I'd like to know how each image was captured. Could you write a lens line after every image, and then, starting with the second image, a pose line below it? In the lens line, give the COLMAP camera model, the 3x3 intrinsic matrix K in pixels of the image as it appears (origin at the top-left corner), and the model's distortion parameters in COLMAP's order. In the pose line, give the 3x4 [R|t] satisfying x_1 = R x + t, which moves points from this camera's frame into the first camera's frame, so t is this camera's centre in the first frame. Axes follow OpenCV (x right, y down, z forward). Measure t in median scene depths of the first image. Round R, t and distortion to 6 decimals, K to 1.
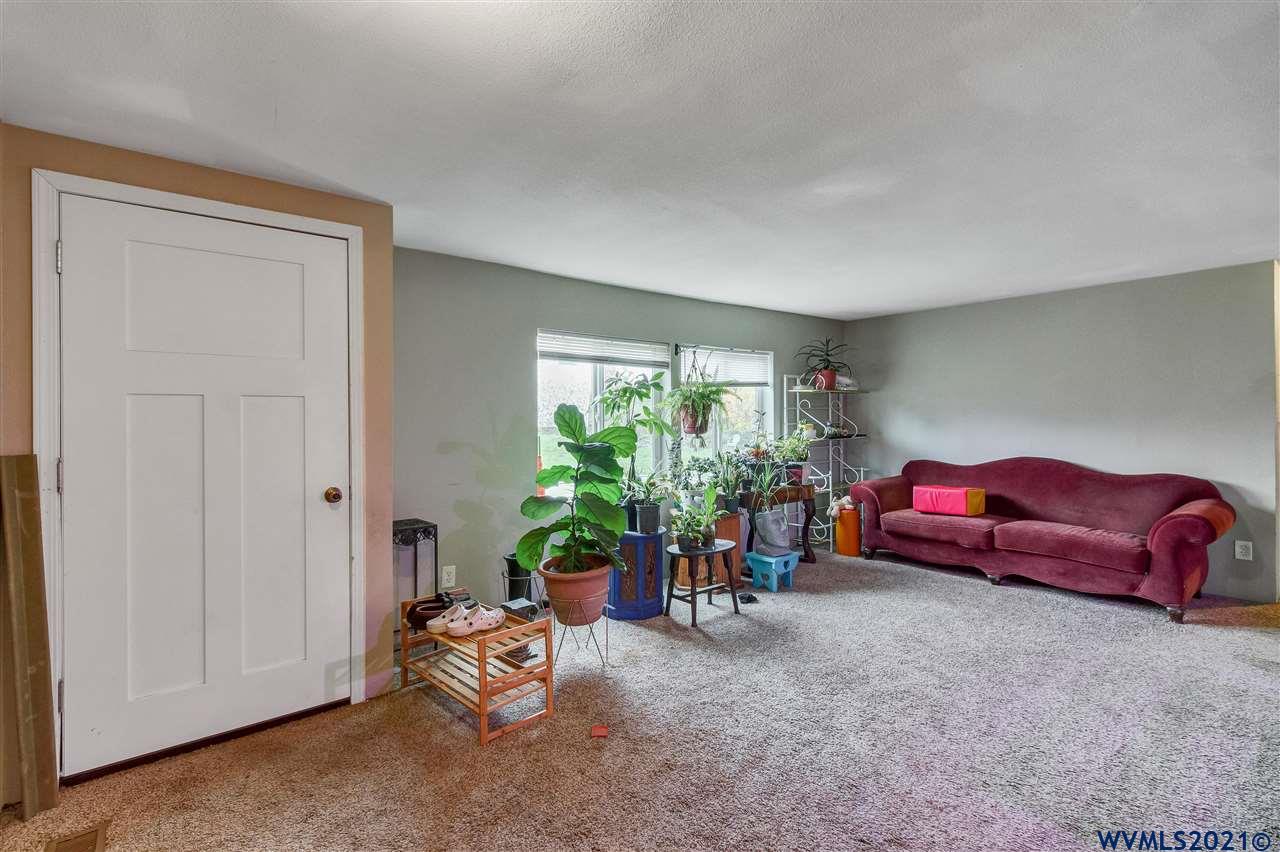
lens RADIAL K [[603.8, 0, 640.4], [0, 603.8, 411.8], [0, 0, 1]] dist [0.000123, 0.000033]
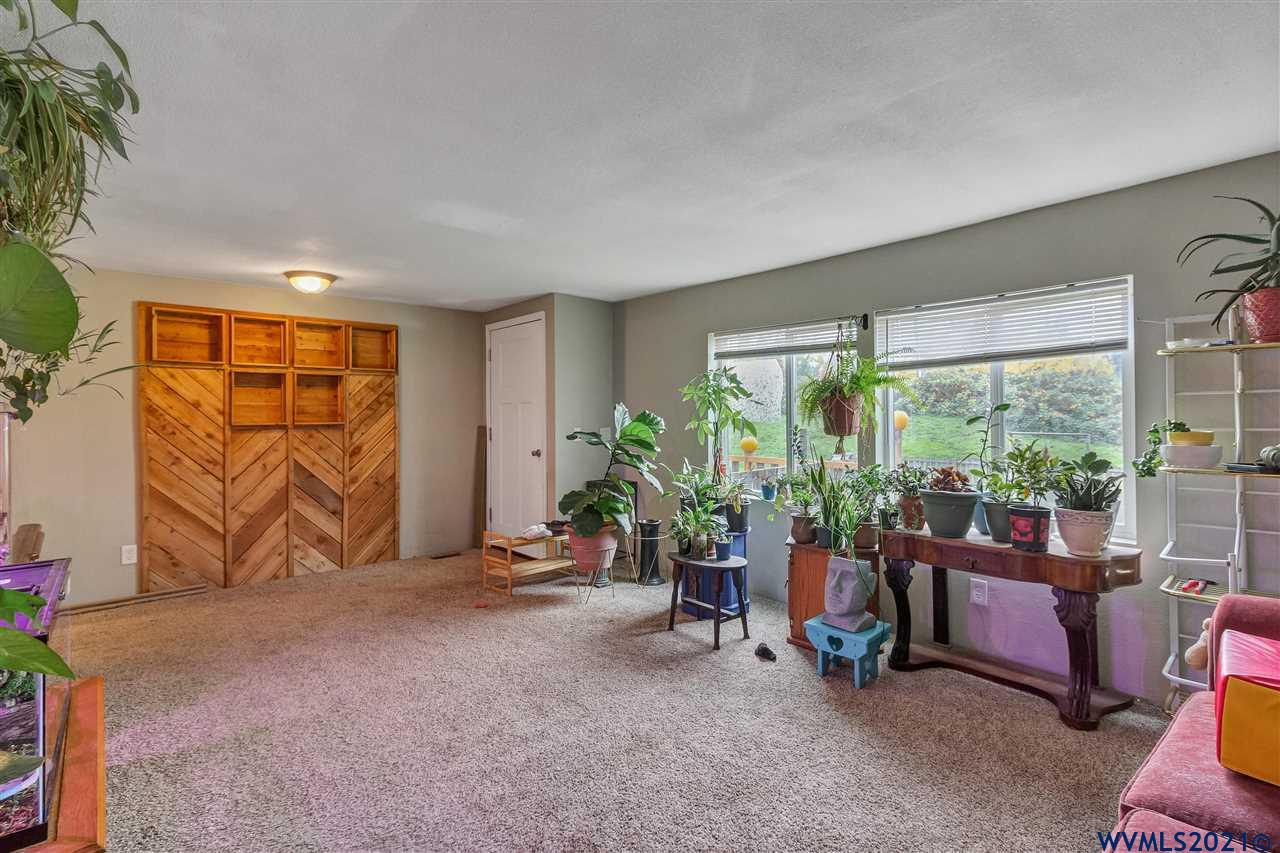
lens RADIAL K [[603.8, 0, 640.4], [0, 603.8, 412.3], [0, 0, 1]] dist [0.000123, 0.000033]
pose [[0.022762, 0.001720, -0.999739, 0.924195], [0.011380, 0.999933, 0.001979, 0.004268], [0.999676, -0.011422, 0.022741, 0.819317]]
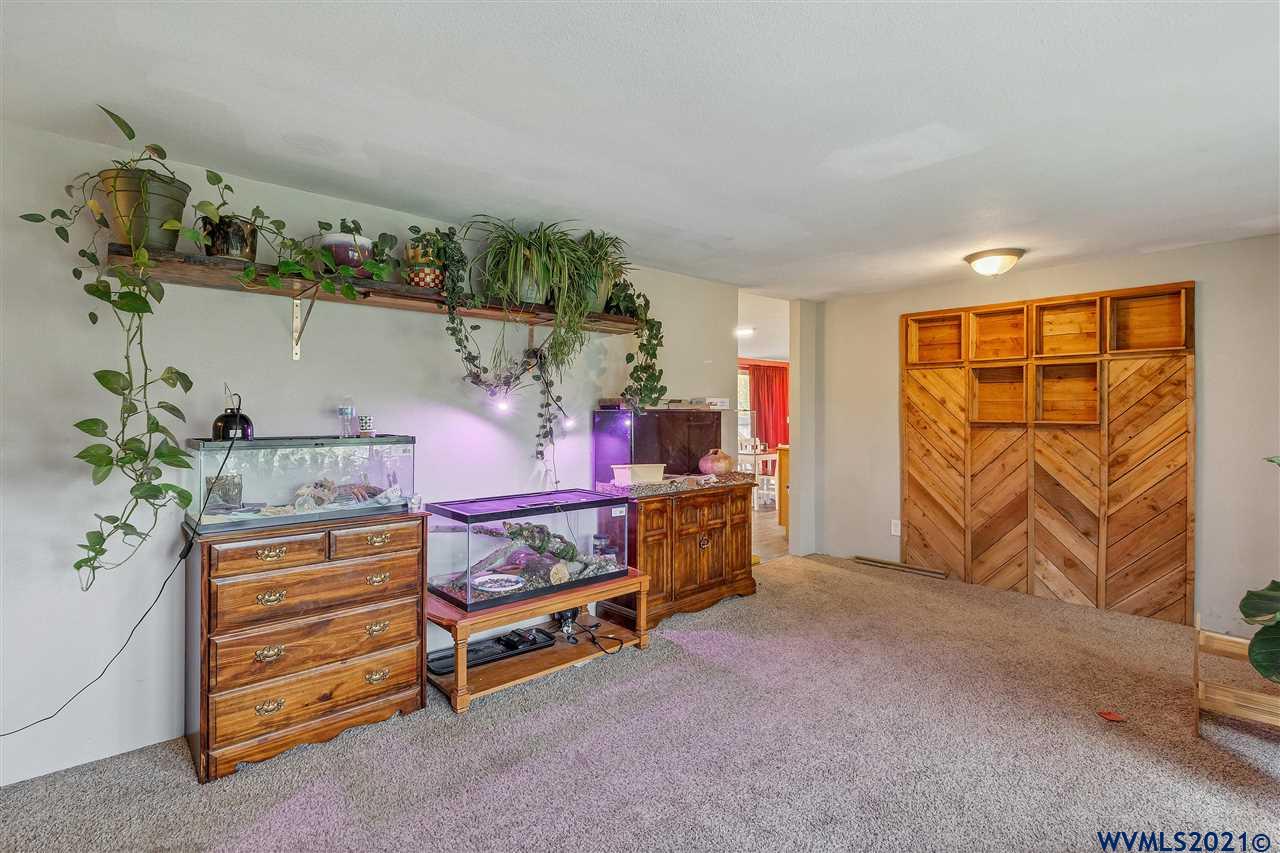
lens RADIAL K [[603.8, 0, 640.4], [0, 603.8, 412.3], [0, 0, 1]] dist [0.000123, 0.000033]
pose [[-0.999324, 0.002570, -0.036685, 0.452434], [0.002710, 0.999989, -0.003768, 0.006547], [0.036675, -0.003865, -0.999320, 1.174170]]
